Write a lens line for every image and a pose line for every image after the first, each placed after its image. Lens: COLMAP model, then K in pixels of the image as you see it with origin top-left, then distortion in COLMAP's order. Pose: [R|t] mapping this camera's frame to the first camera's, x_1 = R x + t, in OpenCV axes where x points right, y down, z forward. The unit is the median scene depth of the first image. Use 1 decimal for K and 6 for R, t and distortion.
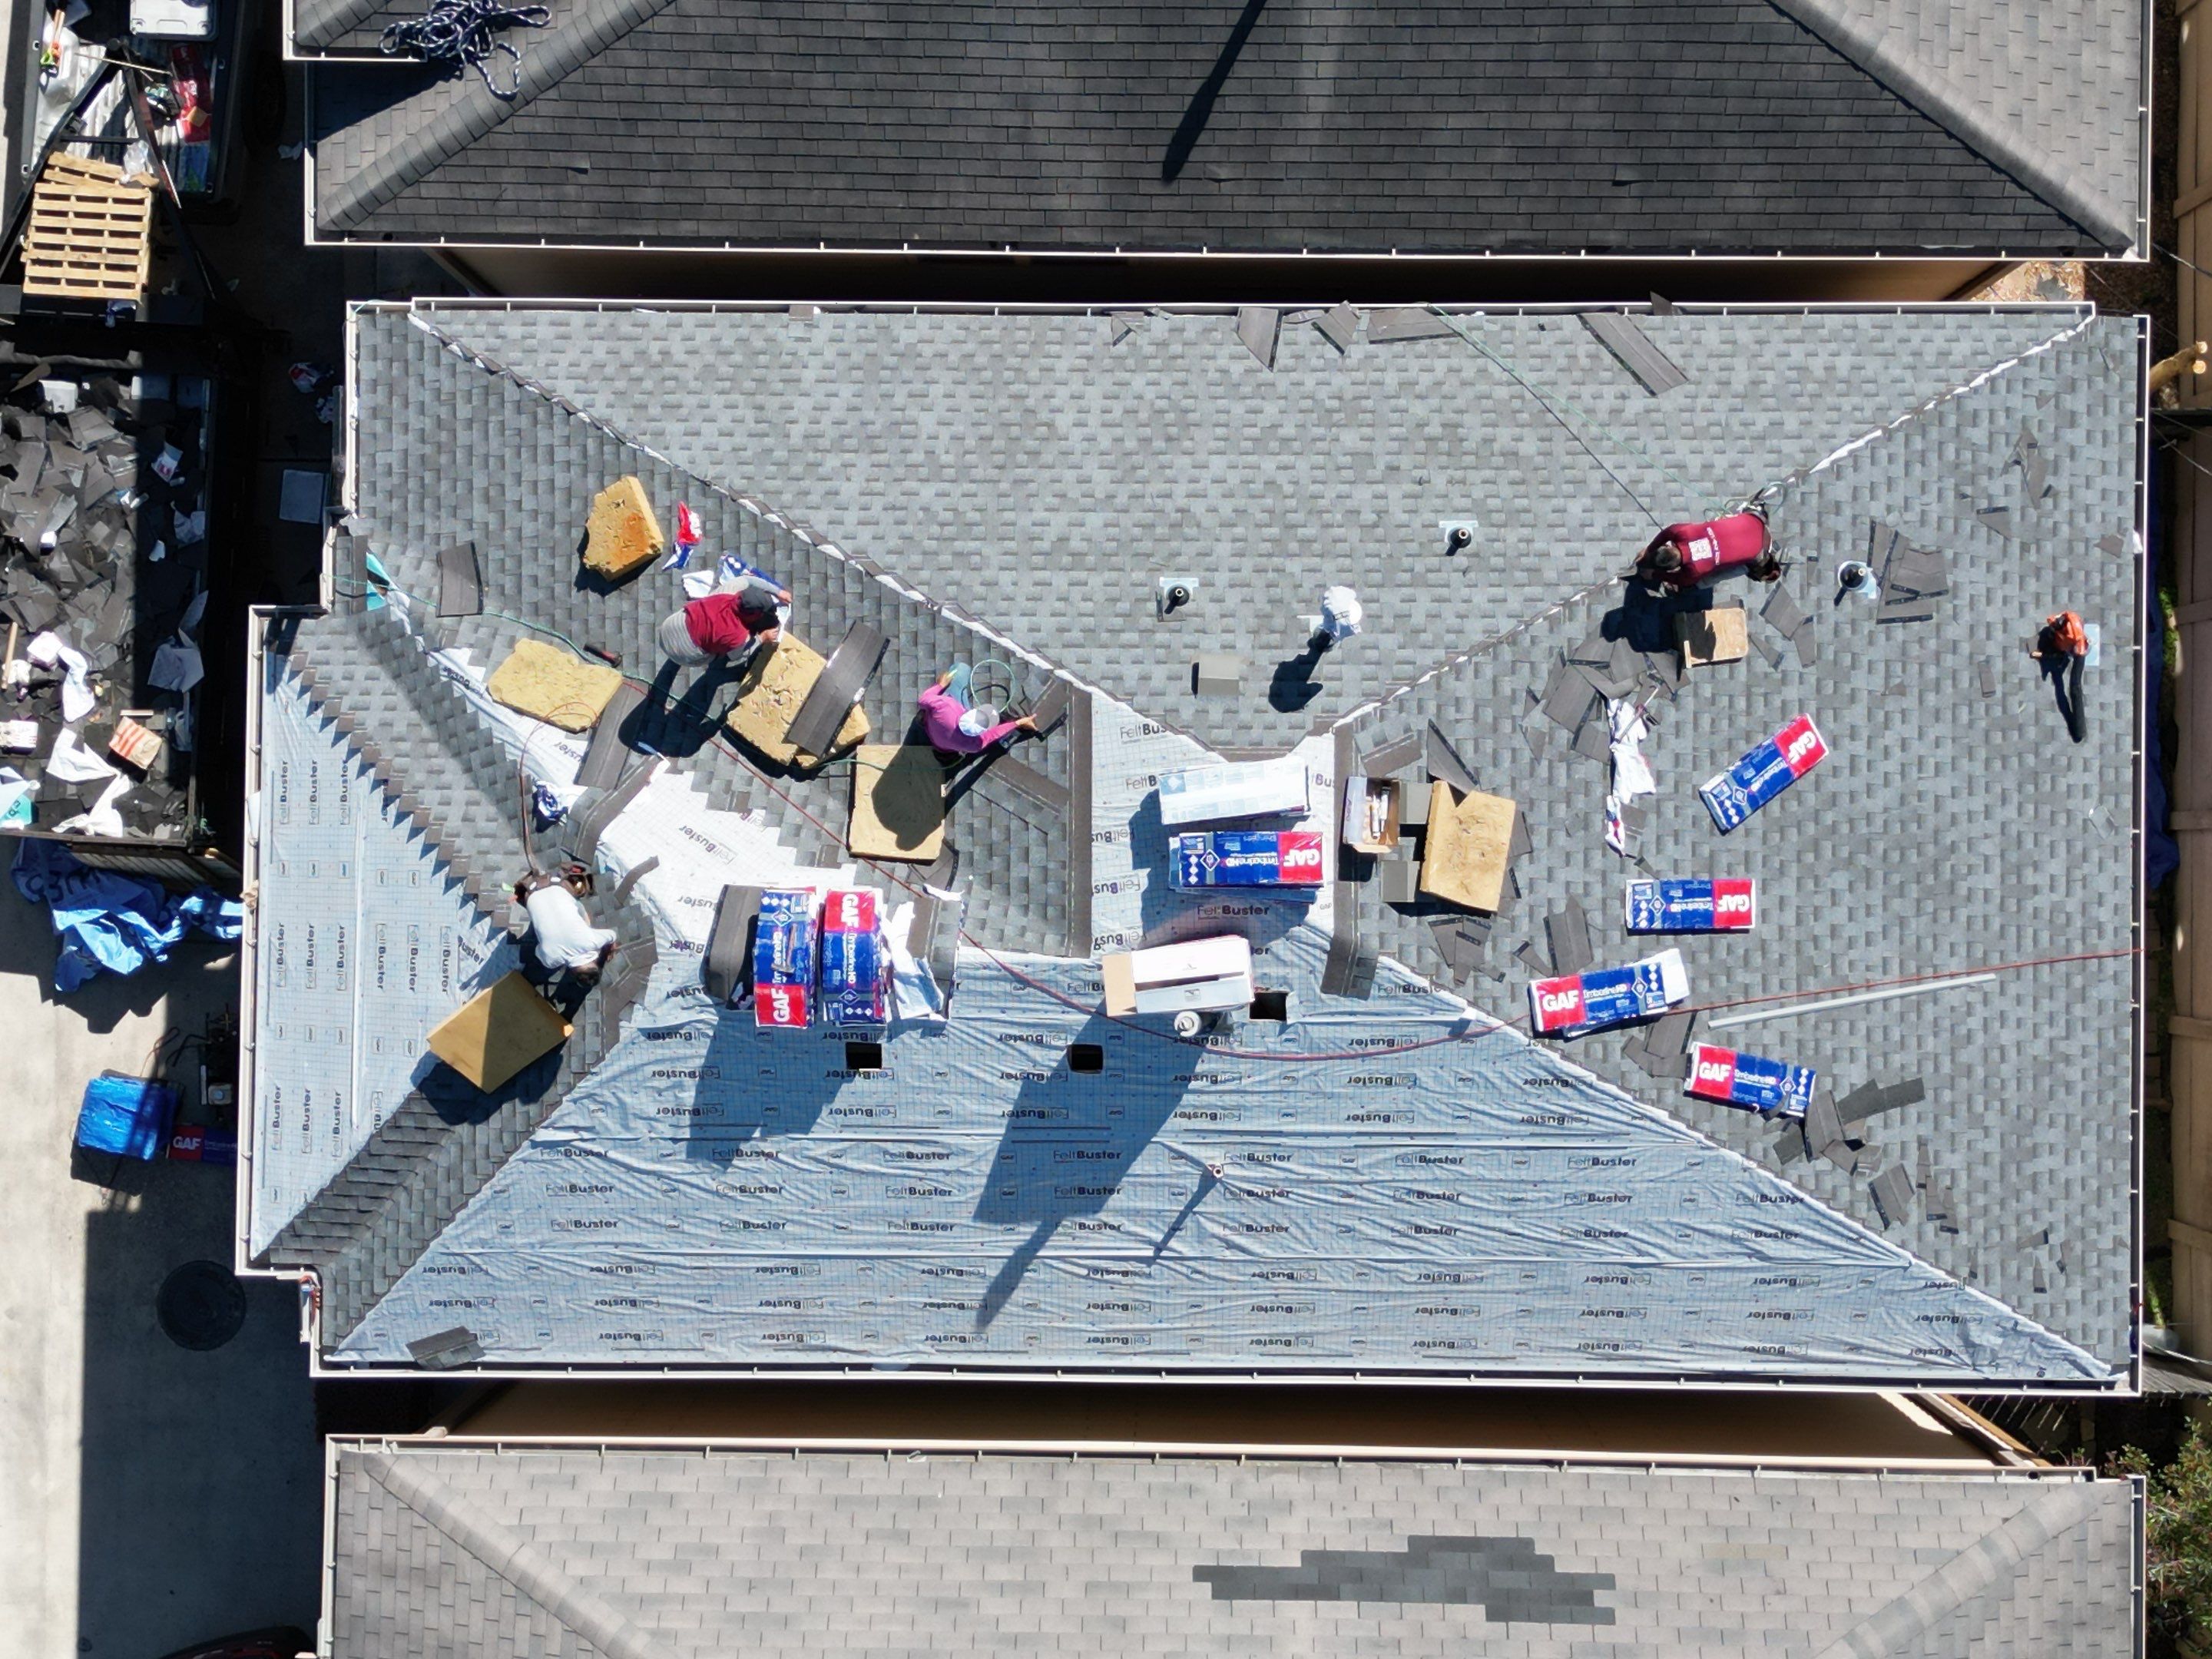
lens RADIAL K [[3078.3, 0, 1110.7], [0, 3078.3, 816.7], [0, 0, 1]] dist [0.157875, -0.452695]
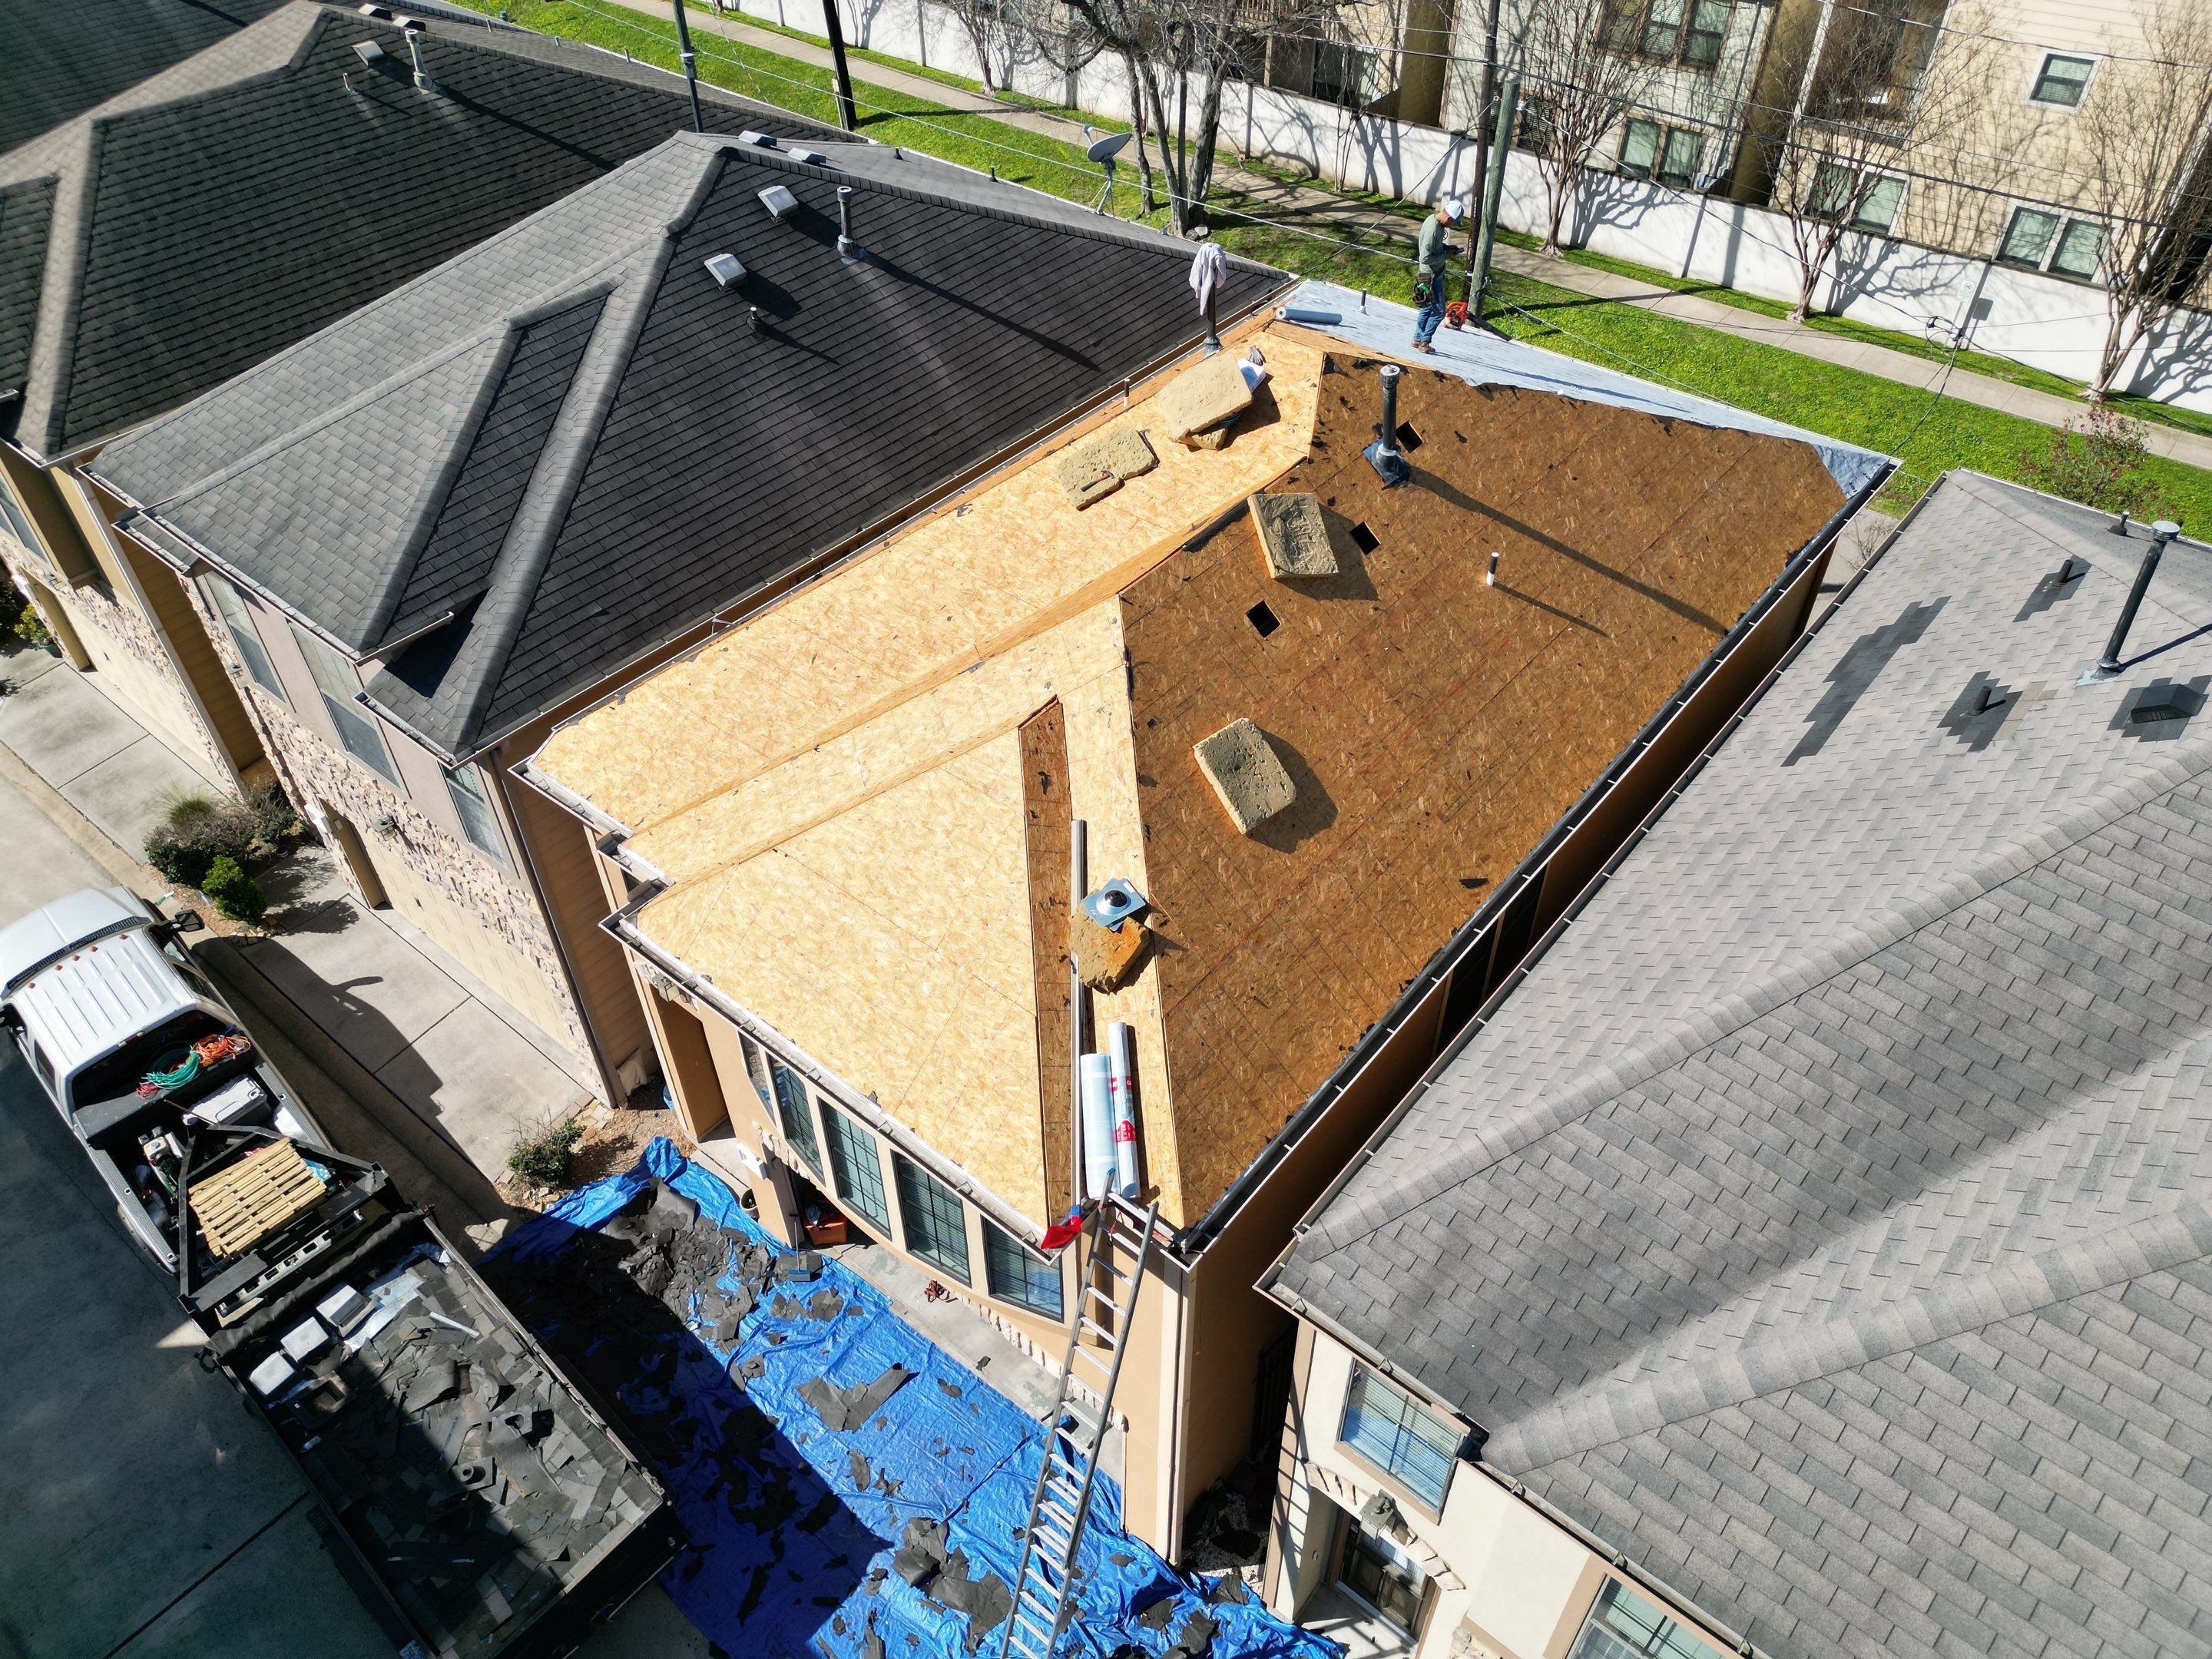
lens RADIAL K [[1543.5, 0, 1107.9], [0, 1543.5, 822.1], [0, 0, 1]] dist [0.072000, -0.068750]
pose [[0.630778, -0.521552, 0.574545, -0.479943], [0.775927, 0.431070, -0.460560, 0.324514], [-0.007464, 0.736317, 0.676596, 0.621749]]
